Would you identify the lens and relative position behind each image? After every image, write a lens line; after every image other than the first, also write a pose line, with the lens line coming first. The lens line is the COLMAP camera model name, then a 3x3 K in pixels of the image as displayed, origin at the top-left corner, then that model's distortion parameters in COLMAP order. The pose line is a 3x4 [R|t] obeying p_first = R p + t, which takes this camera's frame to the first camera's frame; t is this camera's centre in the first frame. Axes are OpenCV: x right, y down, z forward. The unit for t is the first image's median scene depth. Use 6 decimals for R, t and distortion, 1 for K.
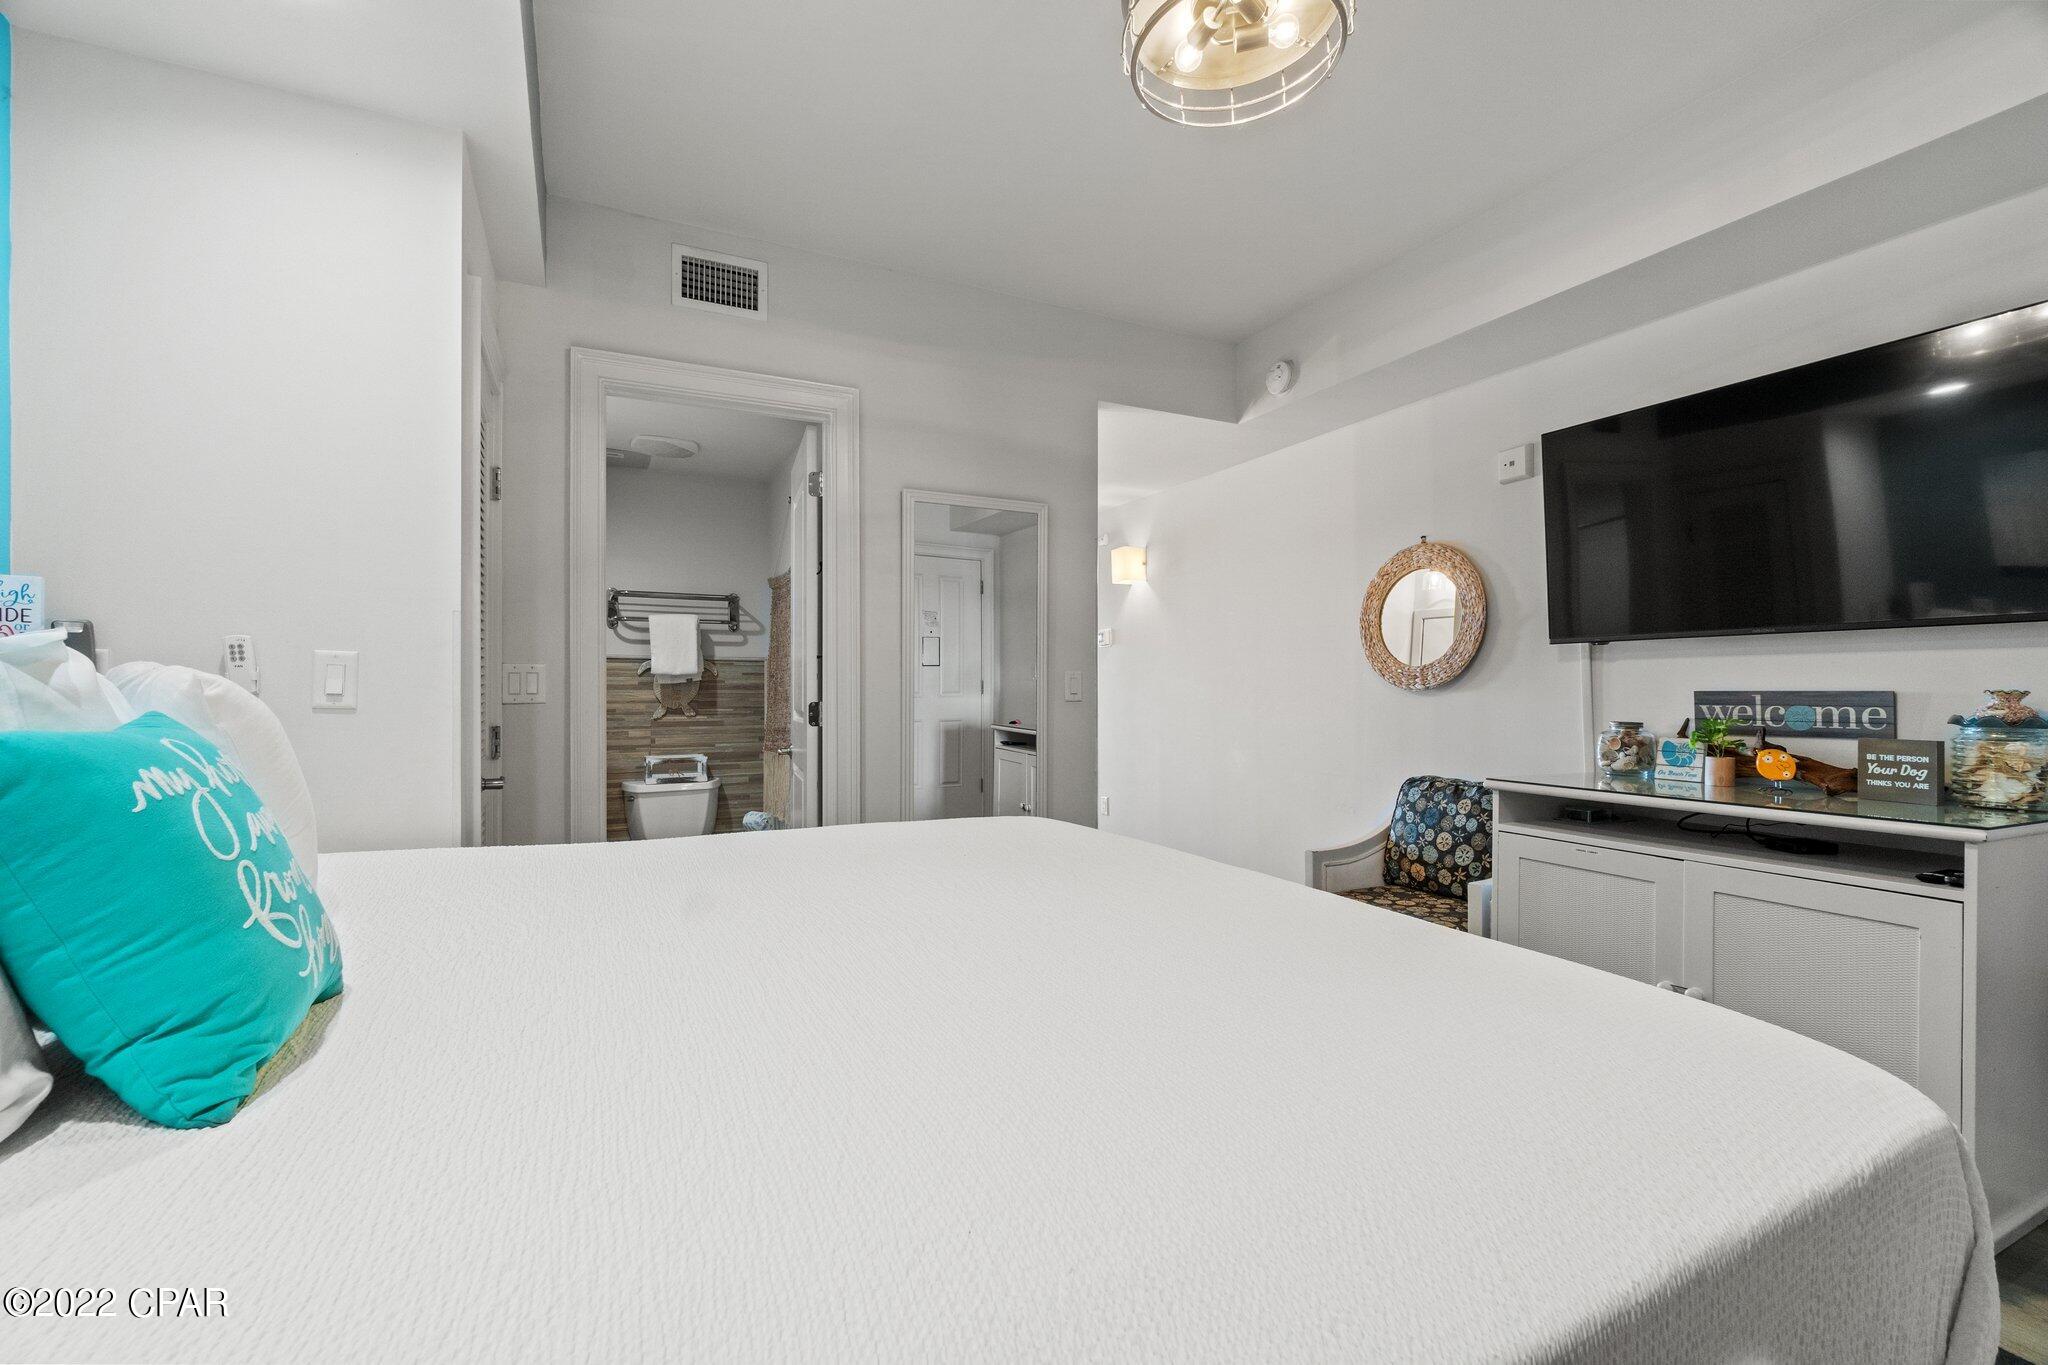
lens RADIAL K [[890.1, 0, 1021.9], [0, 890.1, 685.3], [0, 0, 1]] dist [-0.005122, 0.000517]
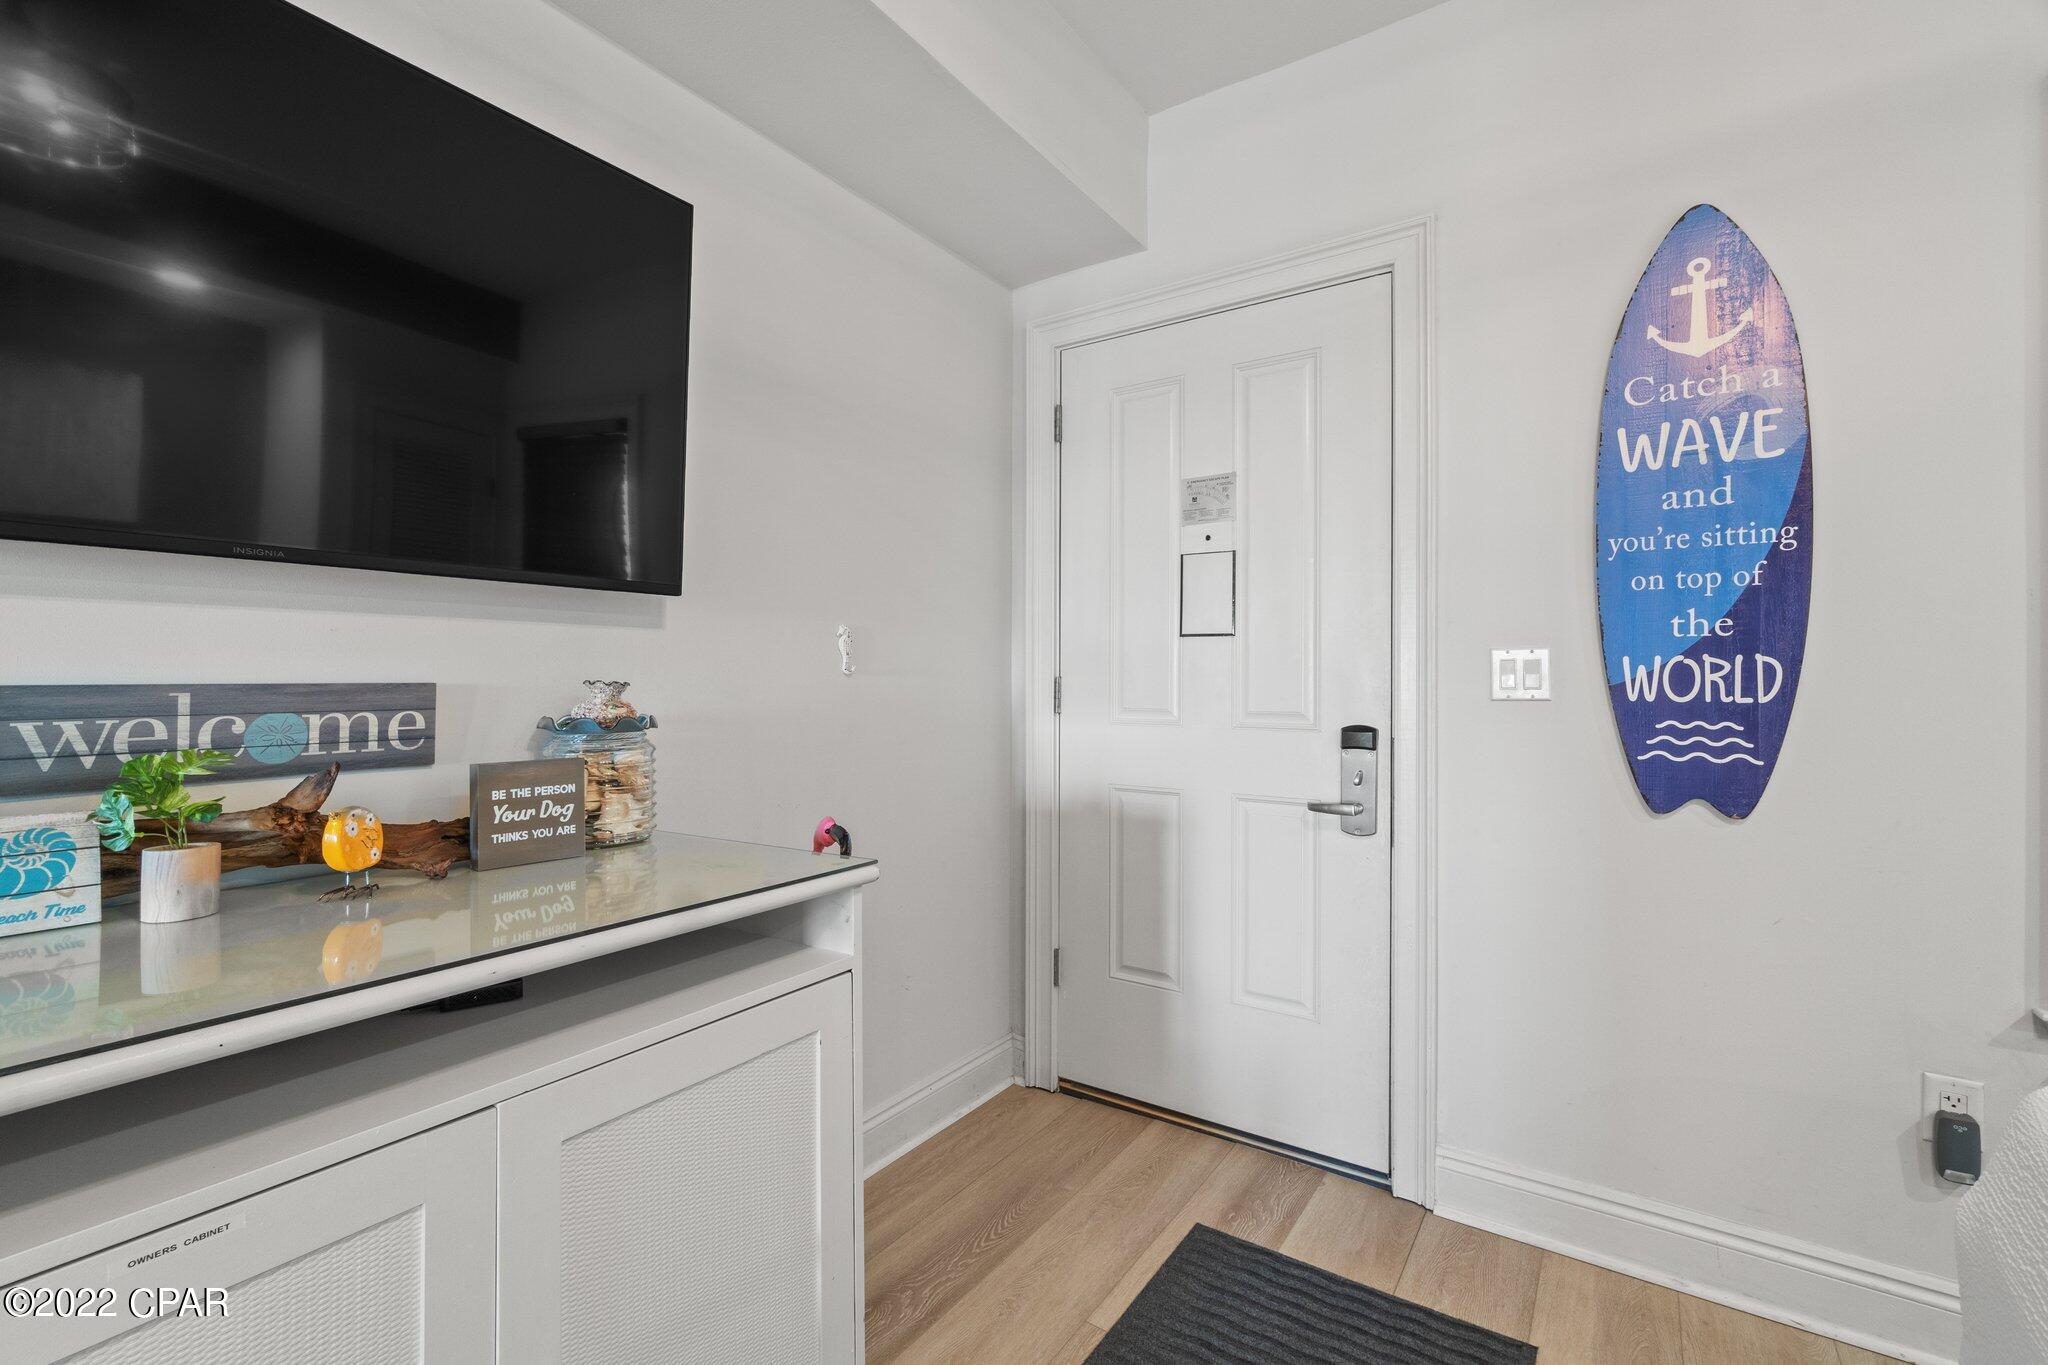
lens RADIAL K [[890.1, 0, 1017.1], [0, 890.1, 674.1], [0, 0, 1]] dist [-0.005122, 0.000517]
pose [[-0.483372, 0.003289, 0.875409, 0.184137], [-0.004177, 0.999973, -0.006064, 0.001797], [-0.875405, -0.006588, -0.483345, 0.653142]]
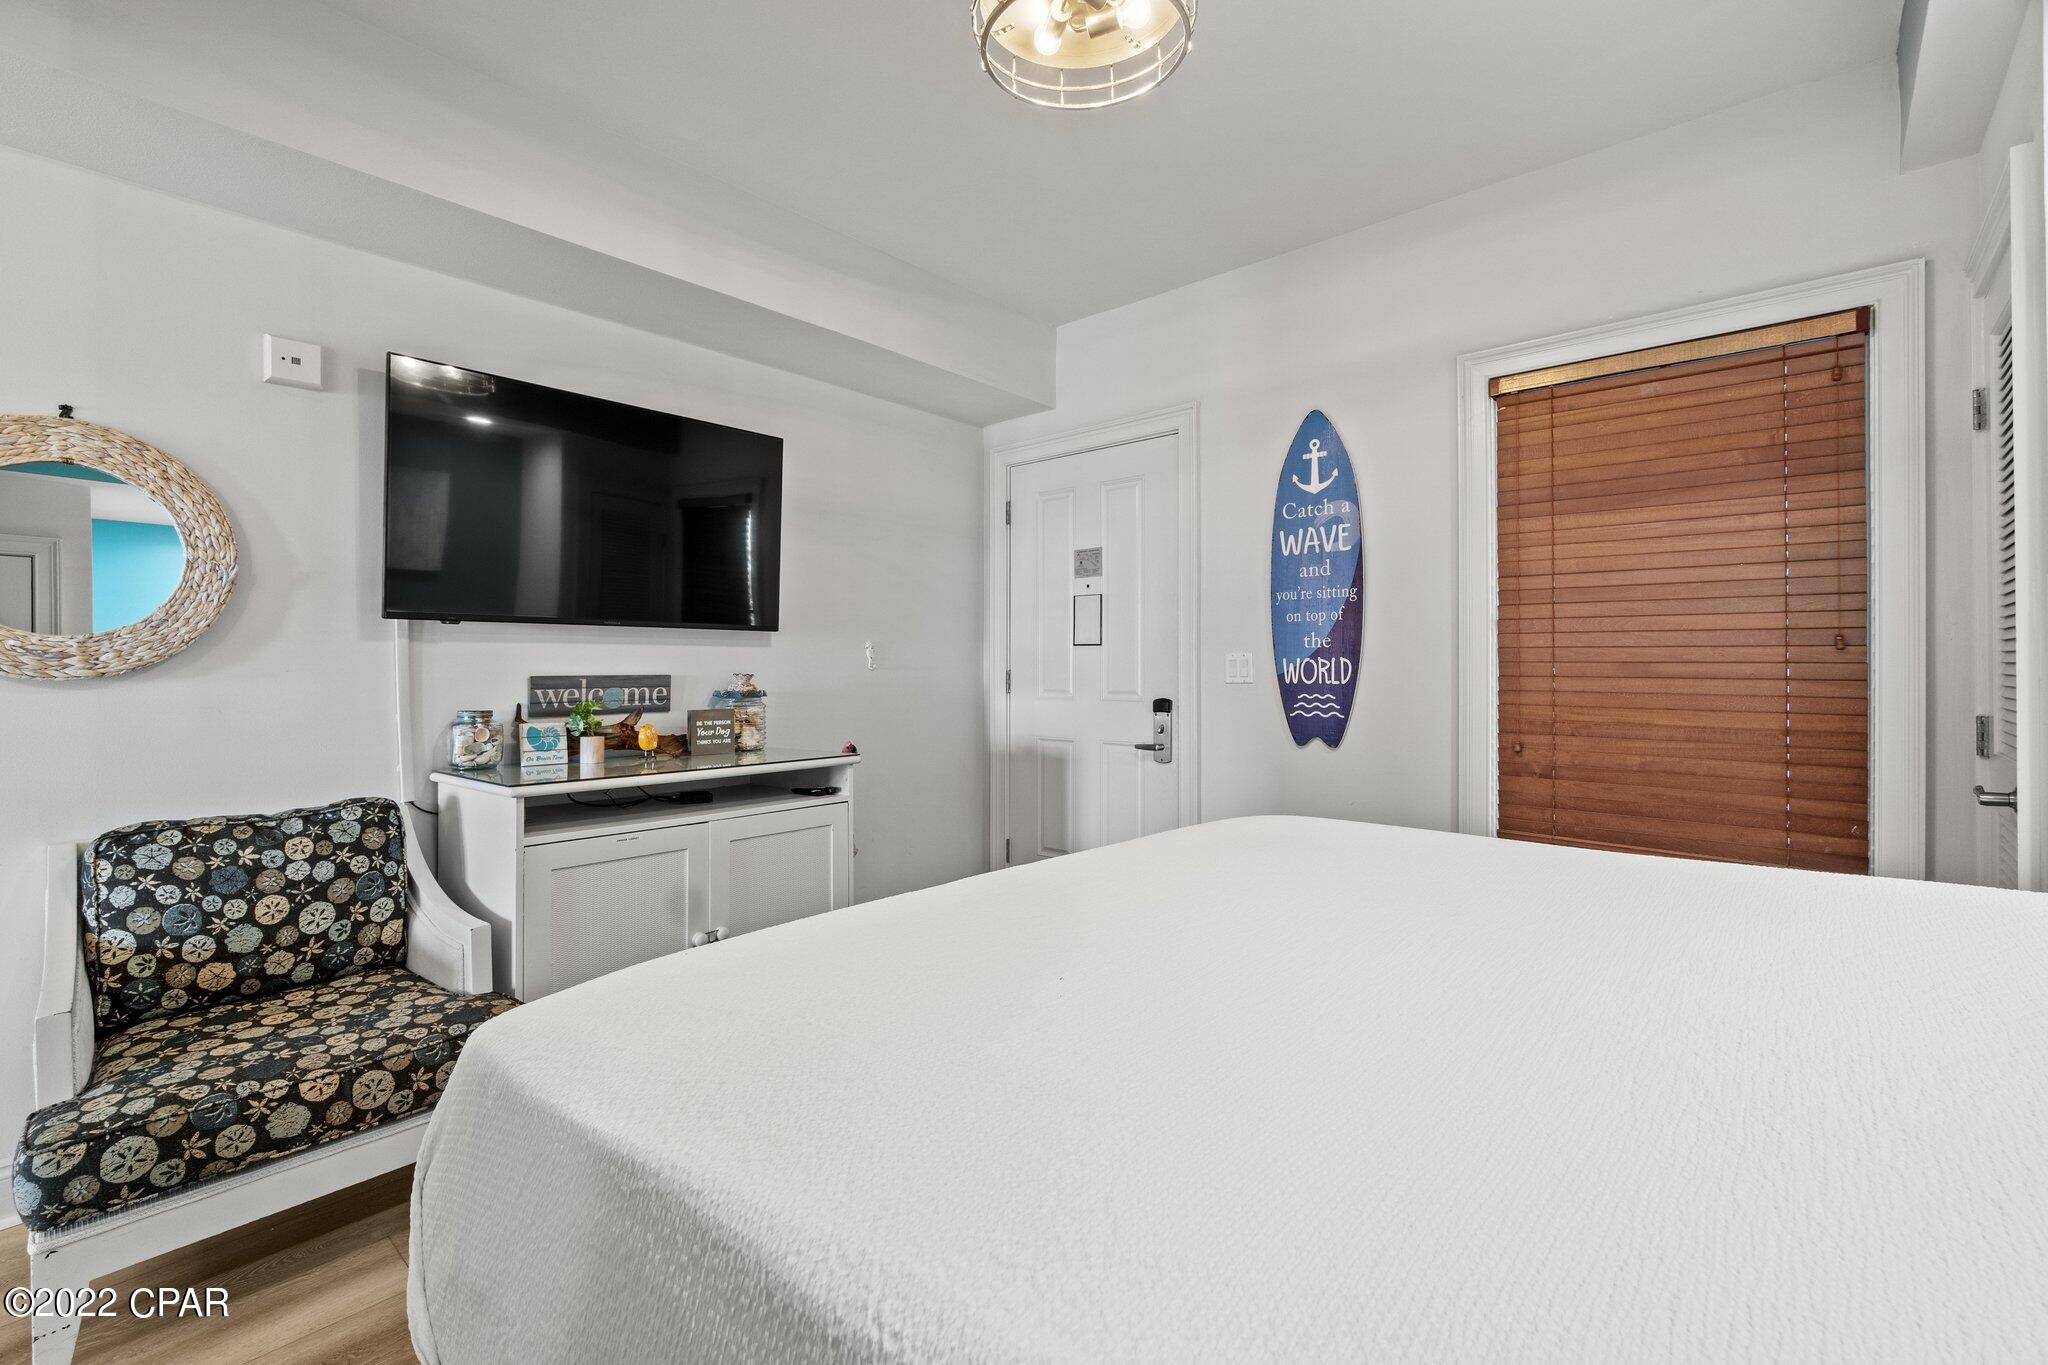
lens RADIAL K [[890.1, 0, 1017.2], [0, 890.1, 661.6], [0, 0, 1]] dist [-0.005122, 0.000517]
pose [[-0.370527, 0.009329, 0.928775, -0.316812], [-0.000675, 0.999947, -0.010313, -0.000037], [-0.928821, -0.004448, -0.370501, 0.698472]]
